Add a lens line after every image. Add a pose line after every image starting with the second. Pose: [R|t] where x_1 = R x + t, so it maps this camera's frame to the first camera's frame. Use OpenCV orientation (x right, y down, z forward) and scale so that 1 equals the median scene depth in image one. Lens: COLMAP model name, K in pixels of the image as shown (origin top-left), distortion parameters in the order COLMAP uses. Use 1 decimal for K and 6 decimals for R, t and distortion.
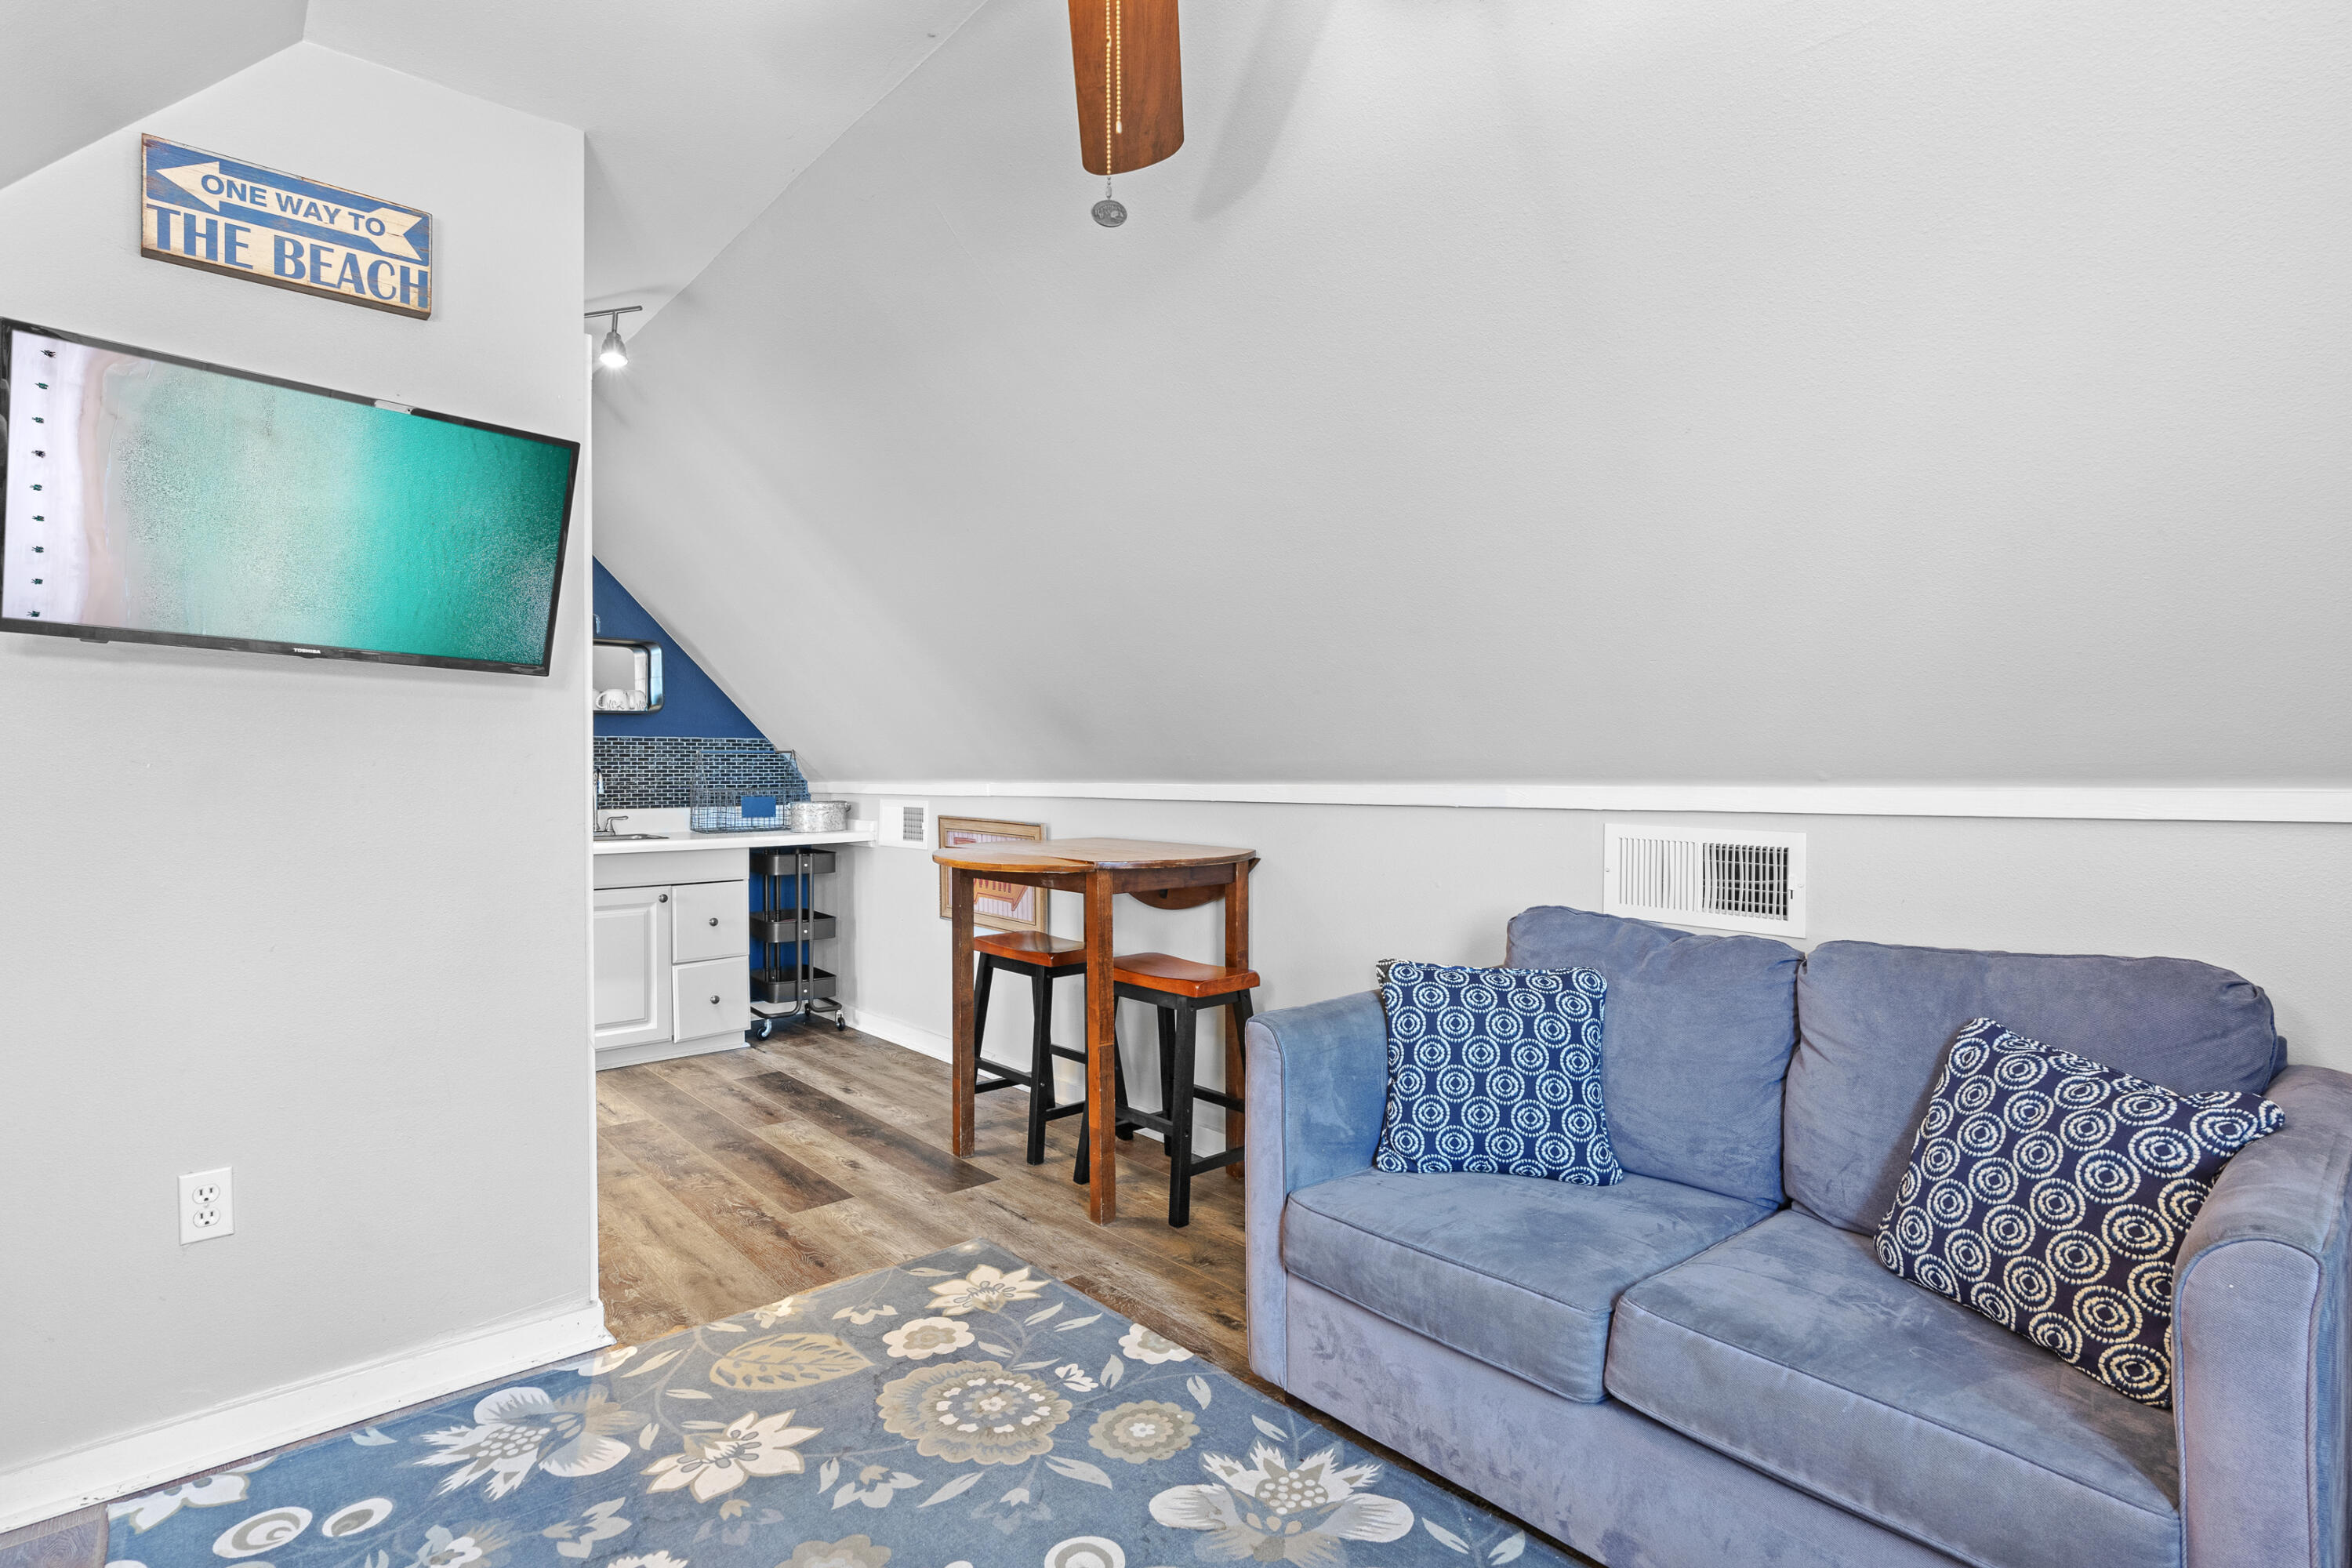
lens RADIAL K [[1104.5, 0, 1168.4], [0, 1104.5, 776.0], [0, 0, 1]] dist [-0.014510, 0.007194]
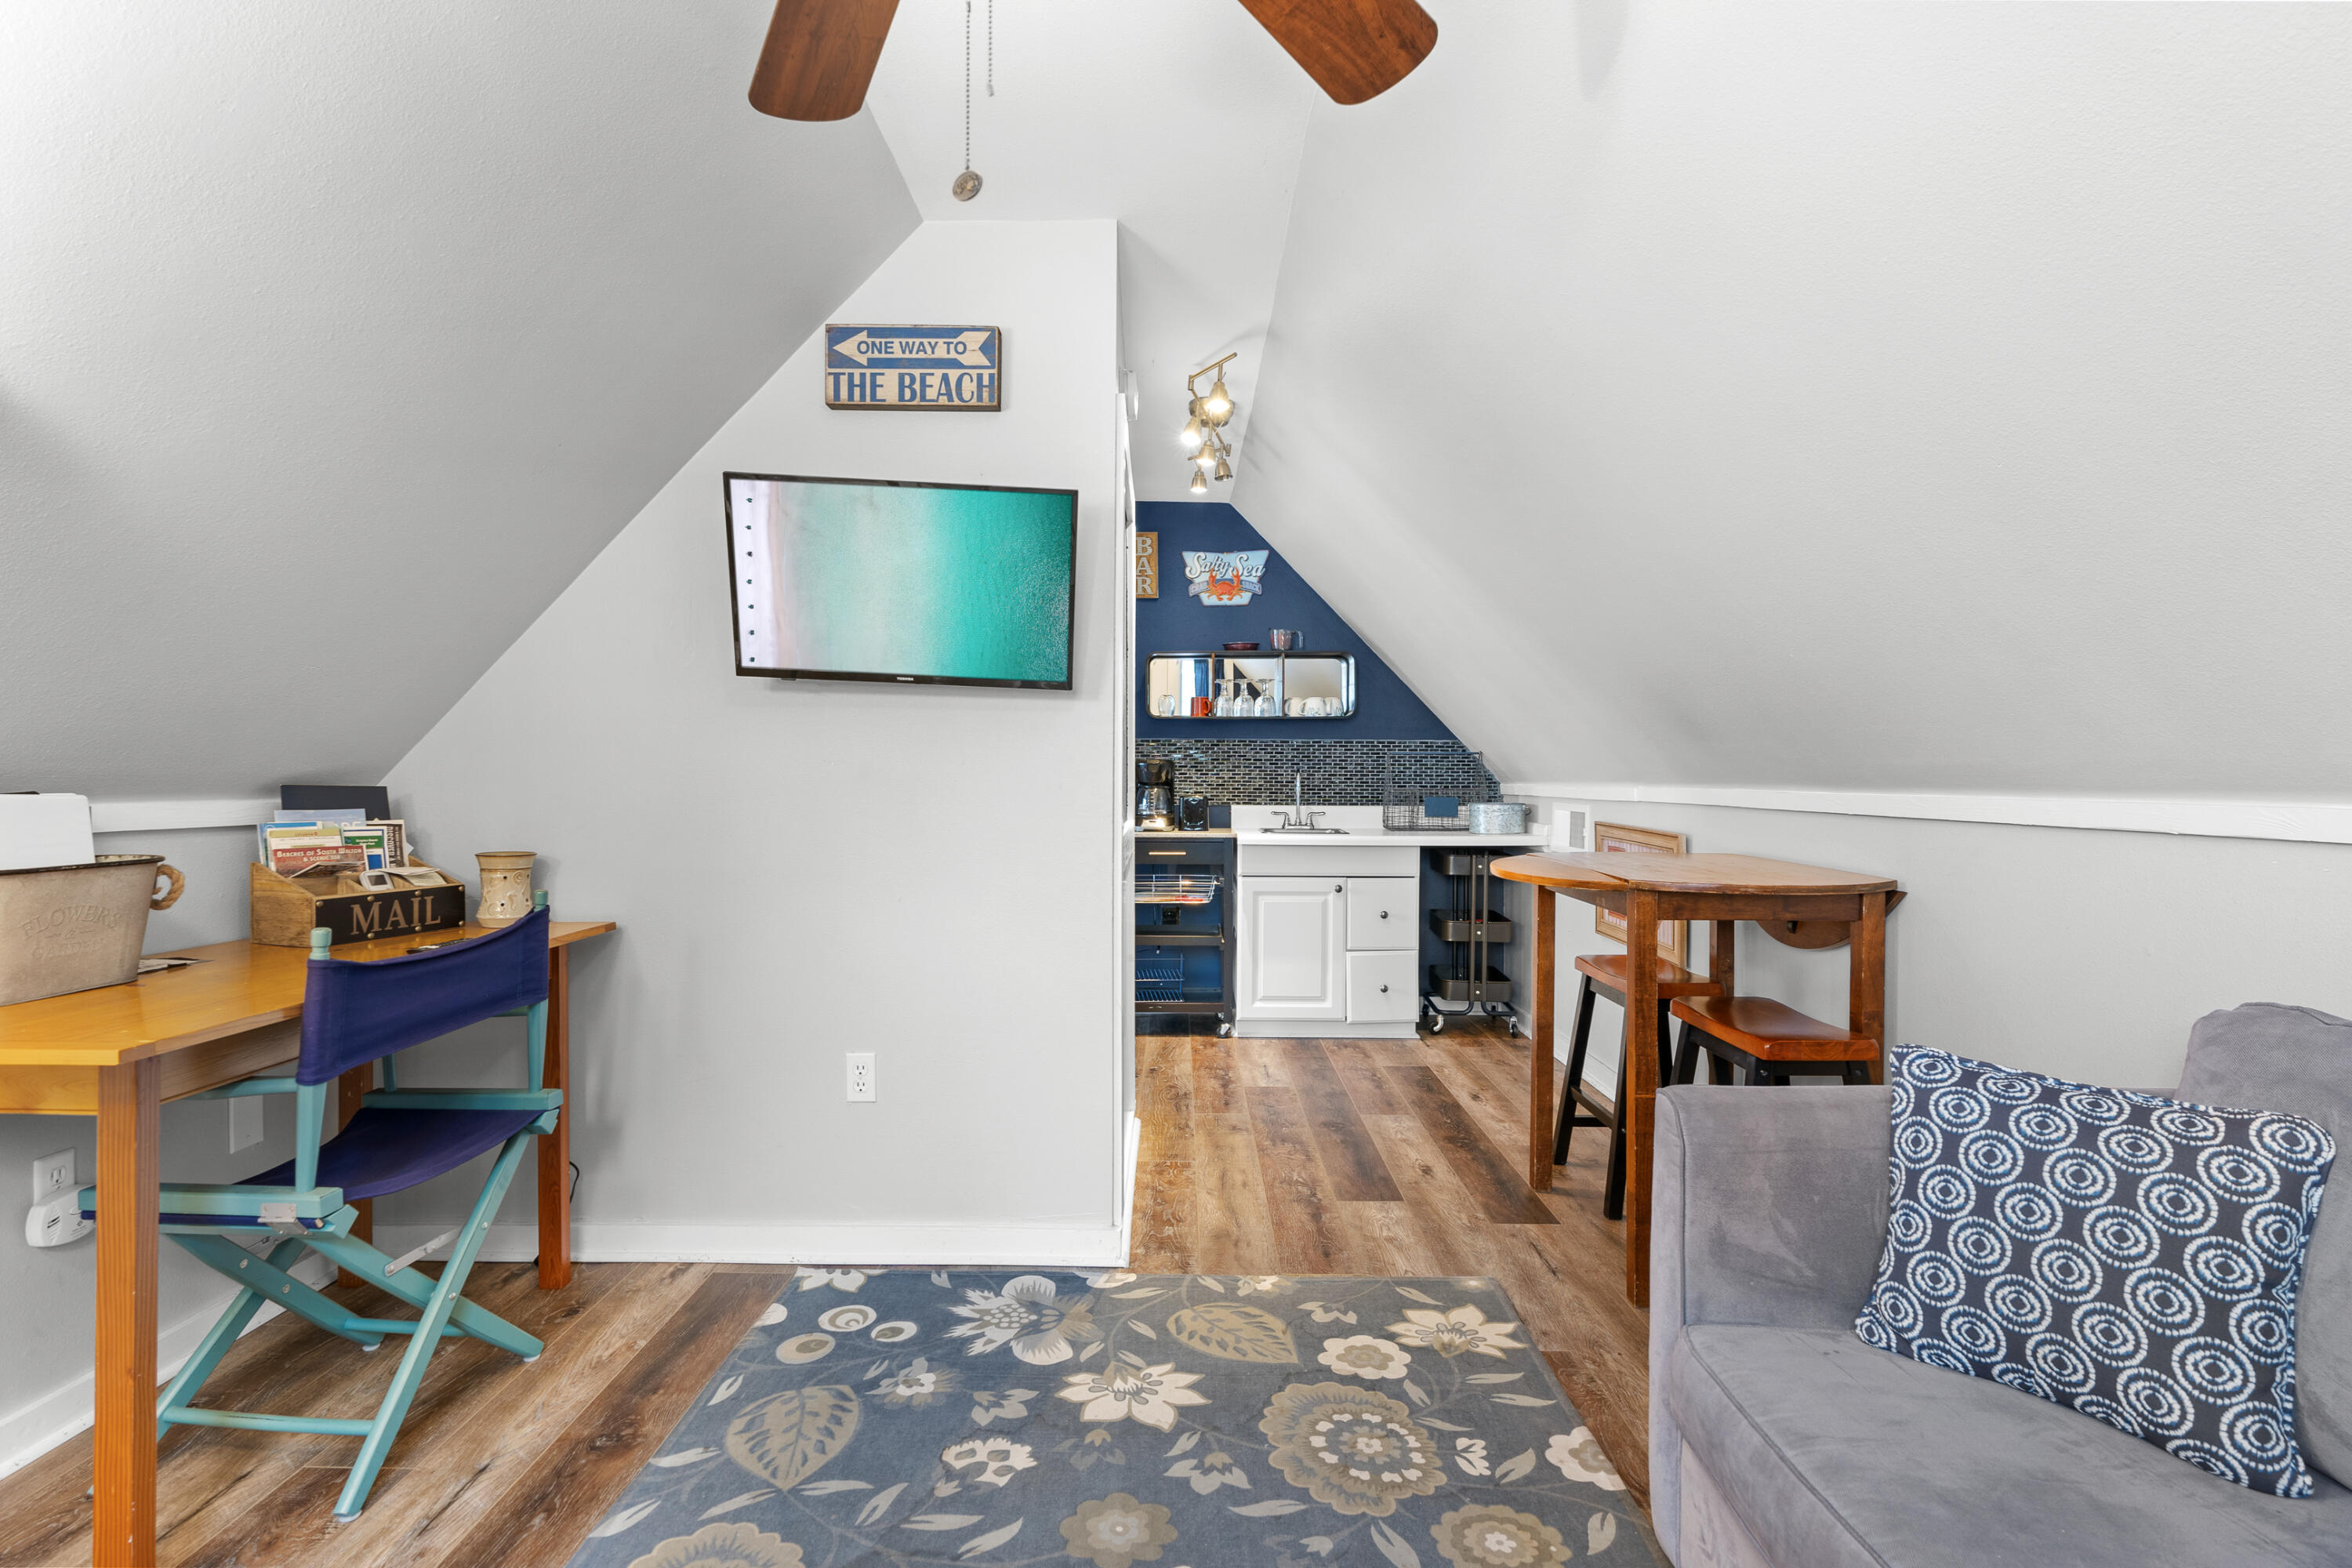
lens RADIAL K [[1104.9, 0, 1176.0], [0, 1104.9, 784.0], [0, 0, 1]] dist [-0.000841, 0.001524]
pose [[0.760350, 0.014245, -0.649357, 0.301534], [-0.010467, 0.999898, 0.009678, -0.002087], [0.649429, -0.000562, 0.760422, 0.163712]]
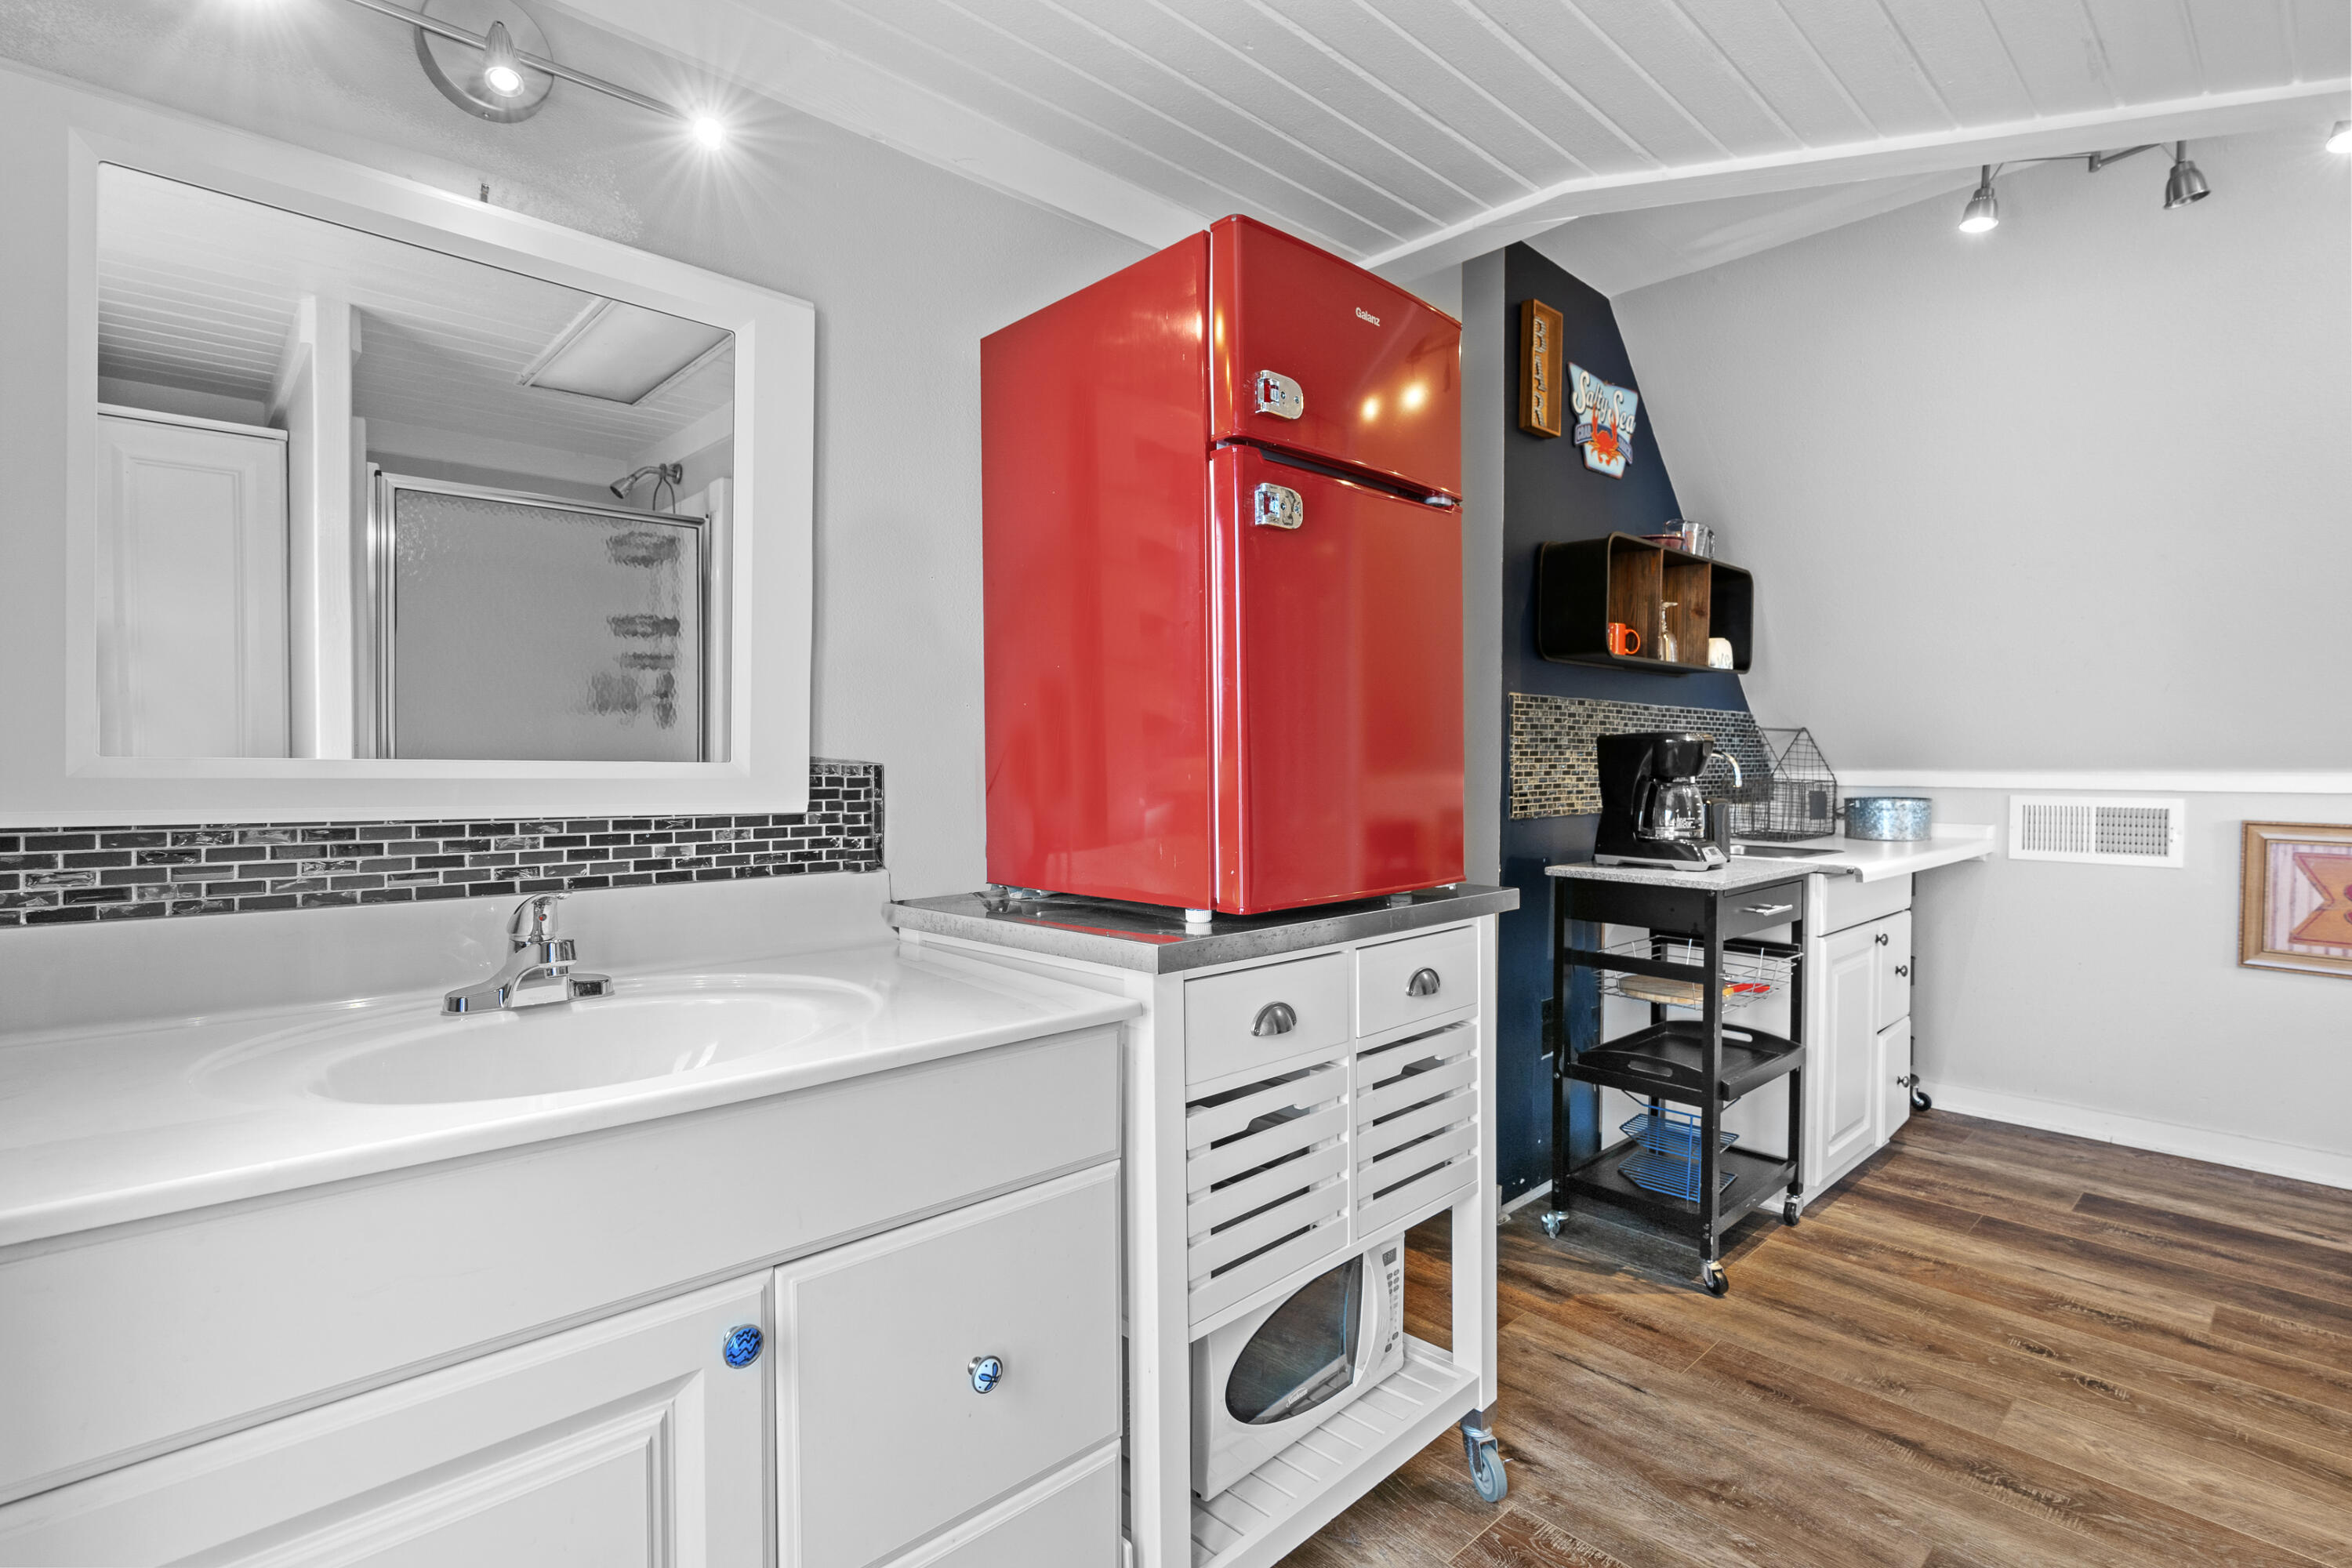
lens RADIAL K [[1104.5, 0, 1168.4], [0, 1104.5, 776.0], [0, 0, 1]] dist [-0.014510, 0.007194]
pose [[0.999153, 0.007163, 0.040531, -2.131823], [-0.007728, 0.999875, 0.013799, 0.007670], [-0.040427, -0.014101, 0.999083, 0.774686]]
